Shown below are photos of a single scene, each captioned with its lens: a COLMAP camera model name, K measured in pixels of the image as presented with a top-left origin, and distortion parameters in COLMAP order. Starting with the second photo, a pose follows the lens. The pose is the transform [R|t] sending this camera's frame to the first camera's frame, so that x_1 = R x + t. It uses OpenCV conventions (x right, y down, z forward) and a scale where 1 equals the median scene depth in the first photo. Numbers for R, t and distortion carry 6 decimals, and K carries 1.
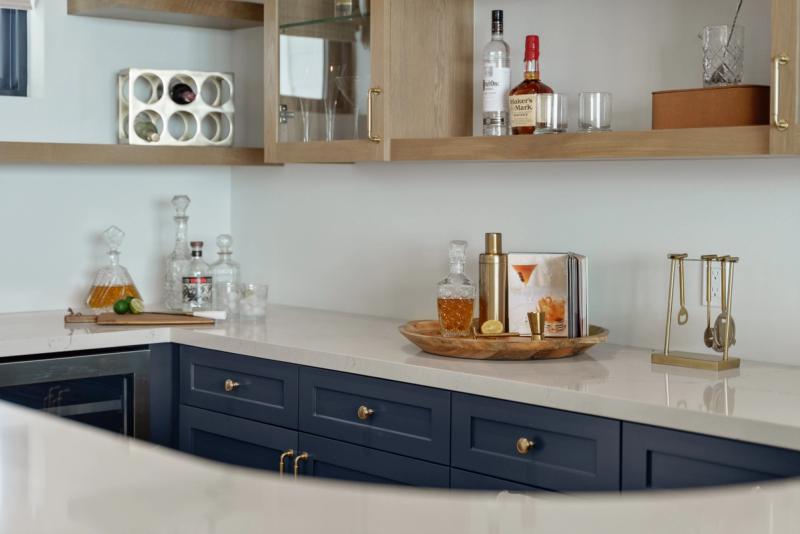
lens RADIAL K [[1353.4, 0, 387.0], [0, 1353.4, 236.5], [0, 0, 1]] dist [0.040411, 0.000000]
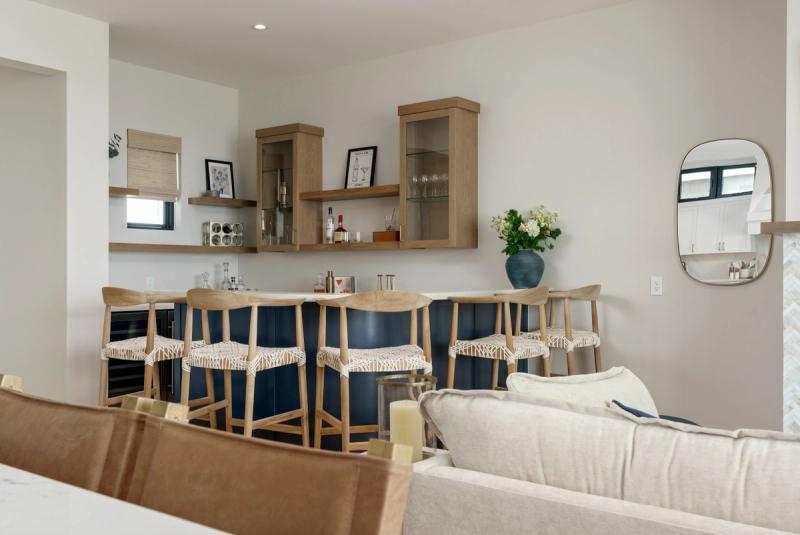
lens RADIAL K [[803.7, 0, 398.6], [0, 803.7, 267.9], [0, 0, 1]] dist [0.035592, 0.000000]
pose [[0.981995, -0.005613, 0.188825, -0.141000], [0.013514, 0.999085, -0.040585, 0.076216], [-0.188425, 0.042406, 0.981172, -1.083790]]
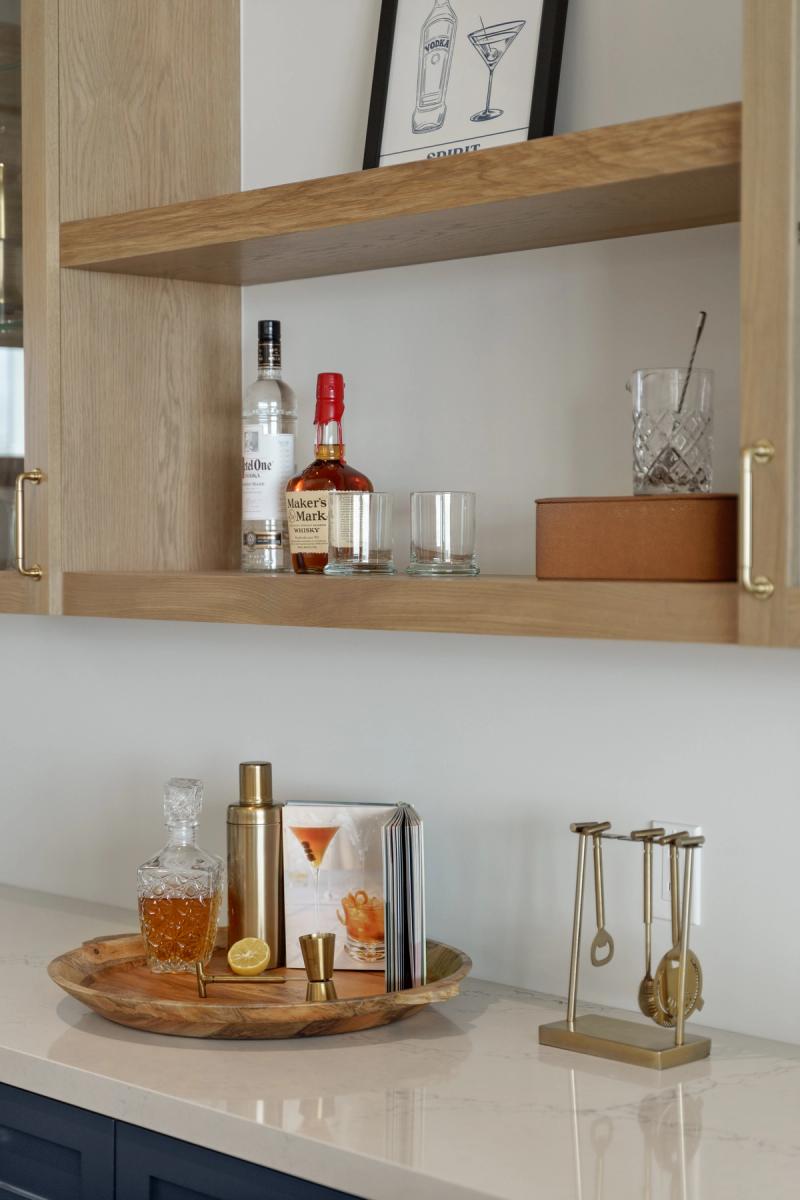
lens RADIAL K [[2275.1, 0, 405.5], [0, 2275.1, 608.5], [0, 0, 1]] dist [0.063814, 0.000000]
pose [[0.999547, -0.003650, 0.029874, 0.109965], [0.003846, 0.999972, -0.006494, -0.054827], [-0.029849, 0.006606, 0.999533, 0.150304]]
